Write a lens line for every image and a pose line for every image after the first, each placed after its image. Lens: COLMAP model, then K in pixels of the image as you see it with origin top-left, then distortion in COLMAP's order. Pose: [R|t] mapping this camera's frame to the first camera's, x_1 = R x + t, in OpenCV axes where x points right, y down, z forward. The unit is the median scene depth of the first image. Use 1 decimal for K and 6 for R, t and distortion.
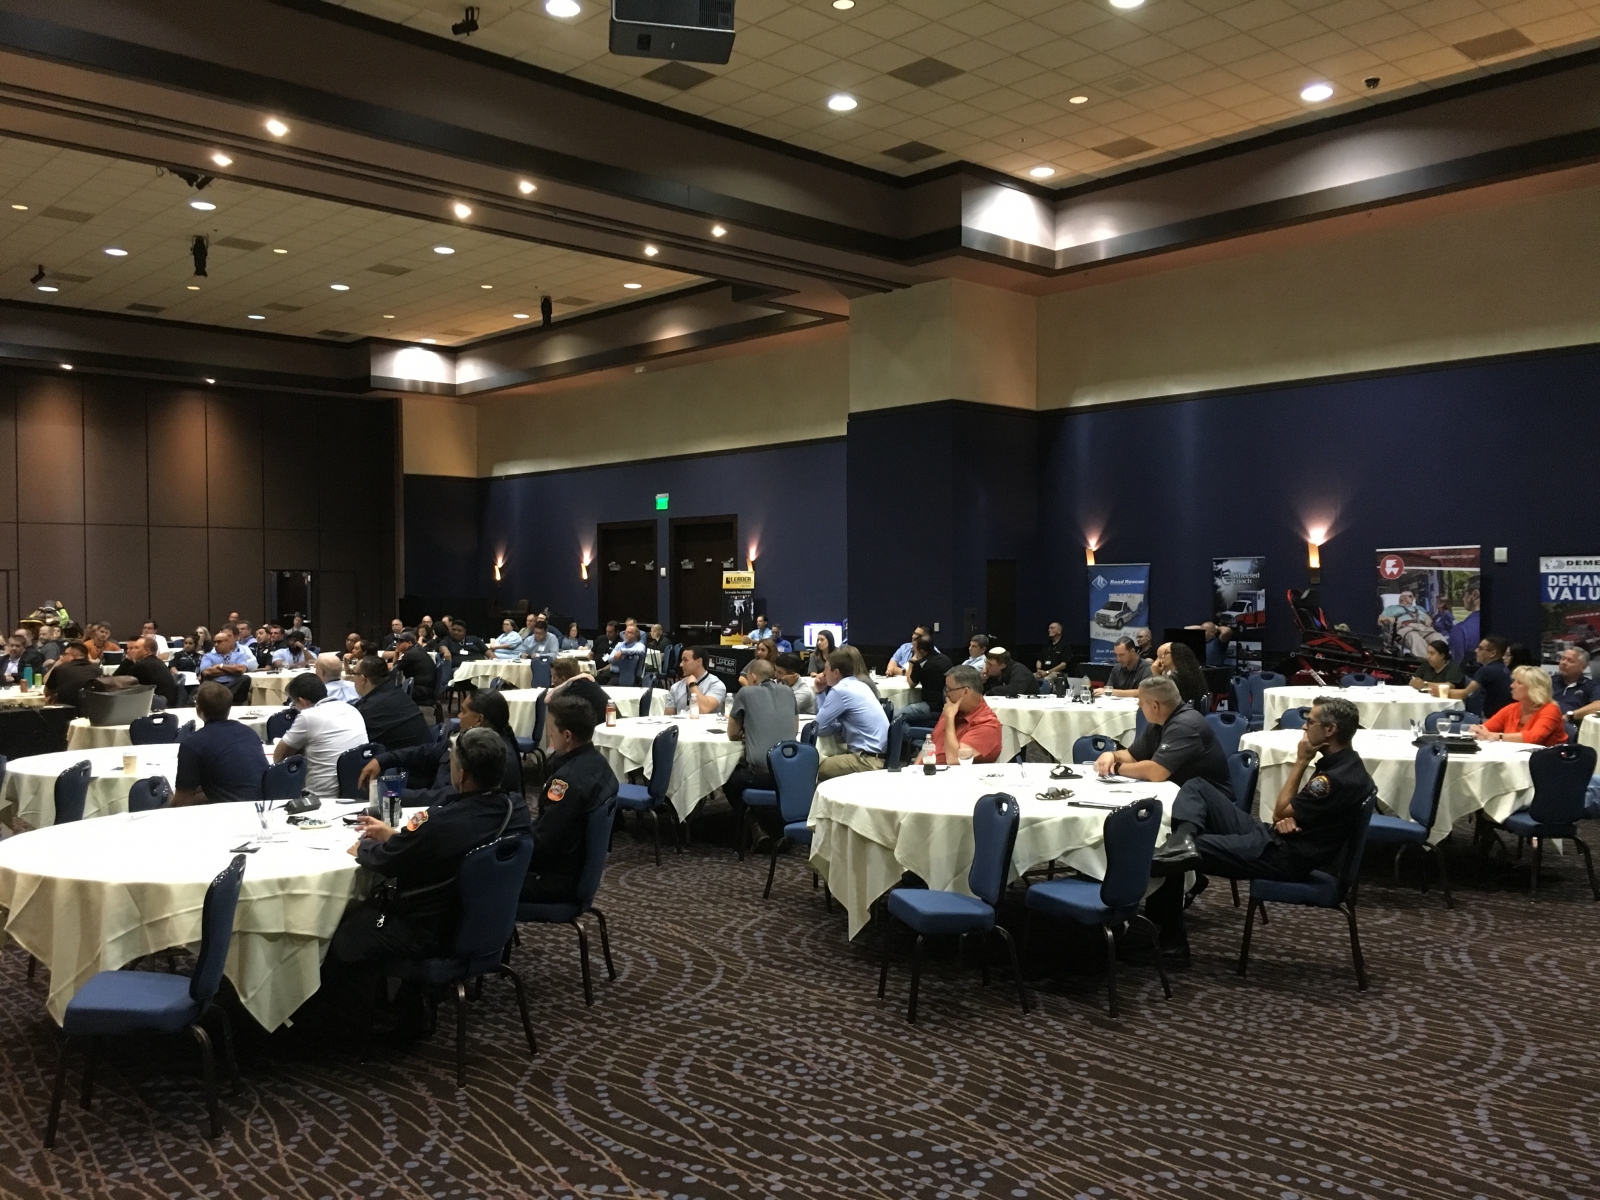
lens RADIAL K [[1364.0, 0, 800.0], [0, 1364.0, 600.0], [0, 0, 1]] dist [0.088241, -0.125038]
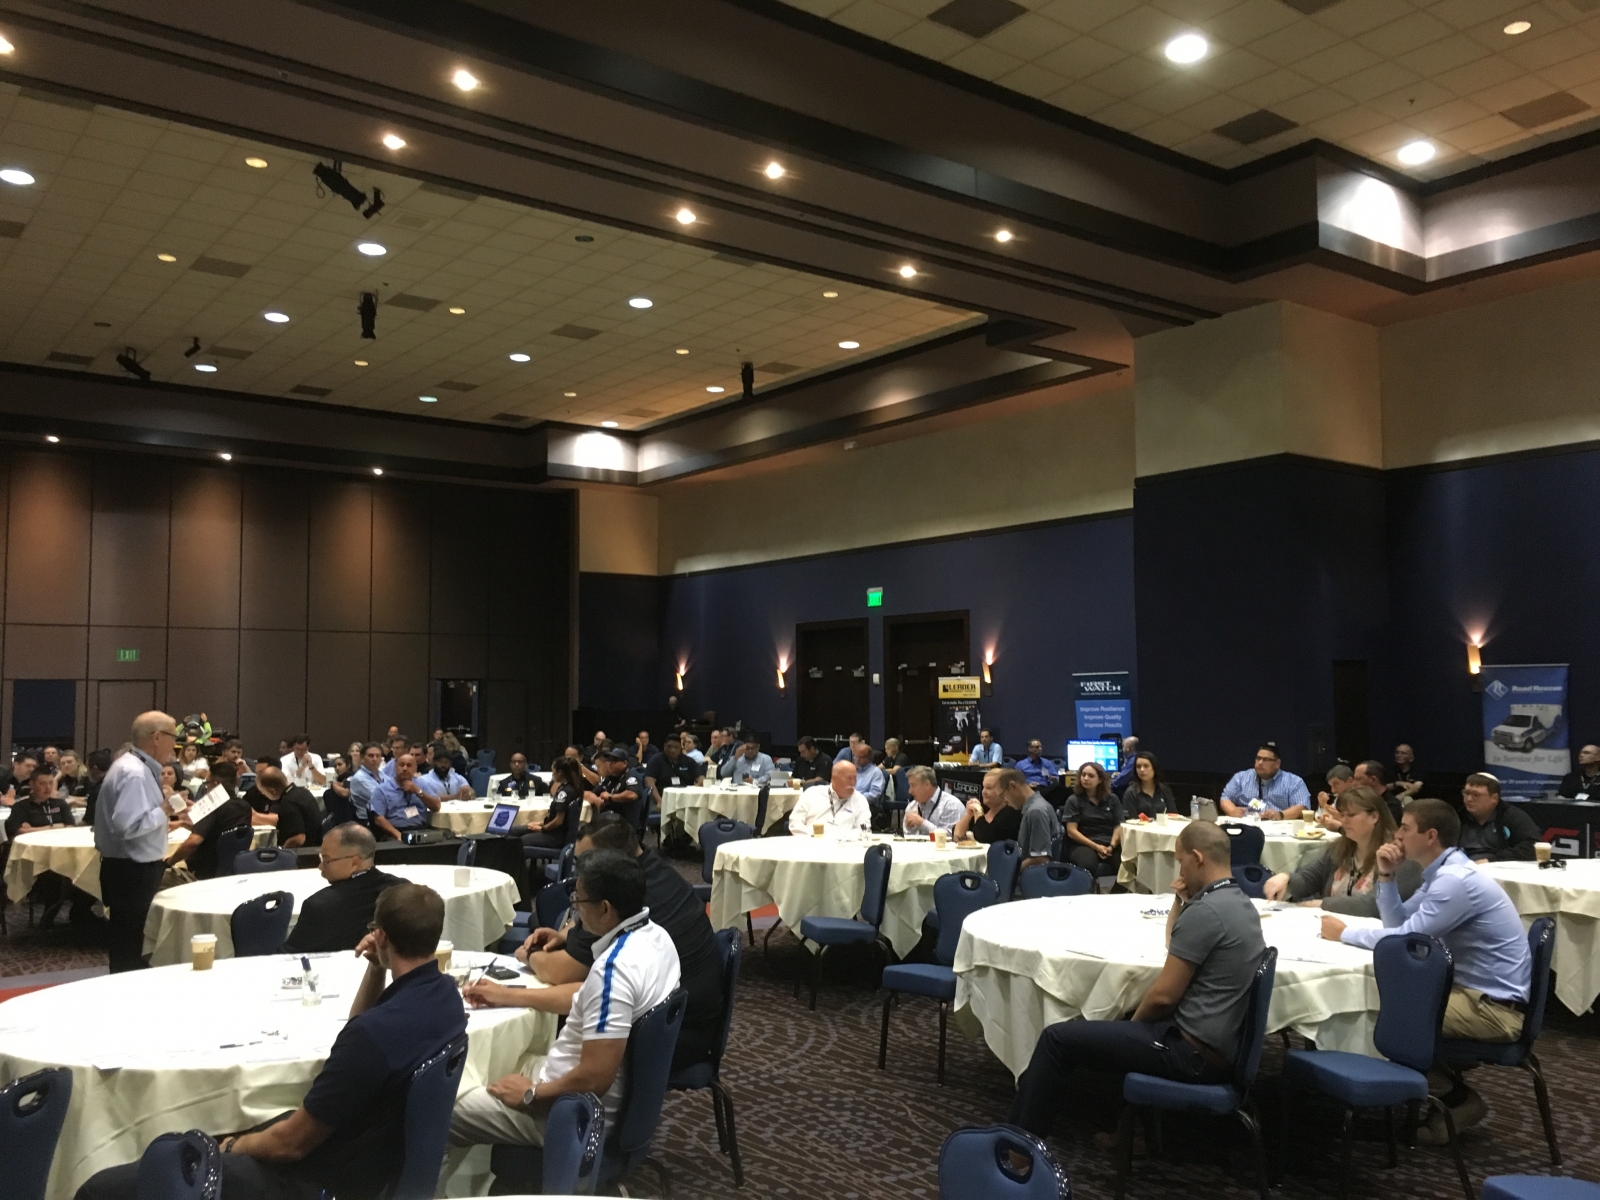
lens RADIAL K [[1364.0, 0, 800.0], [0, 1364.0, 600.0], [0, 0, 1]] dist [0.088241, -0.125038]
pose [[0.994507, -0.008863, -0.104297, -0.072549], [0.000333, 0.996671, -0.081523, 0.000076], [0.104672, 0.081040, 0.991199, 0.178804]]
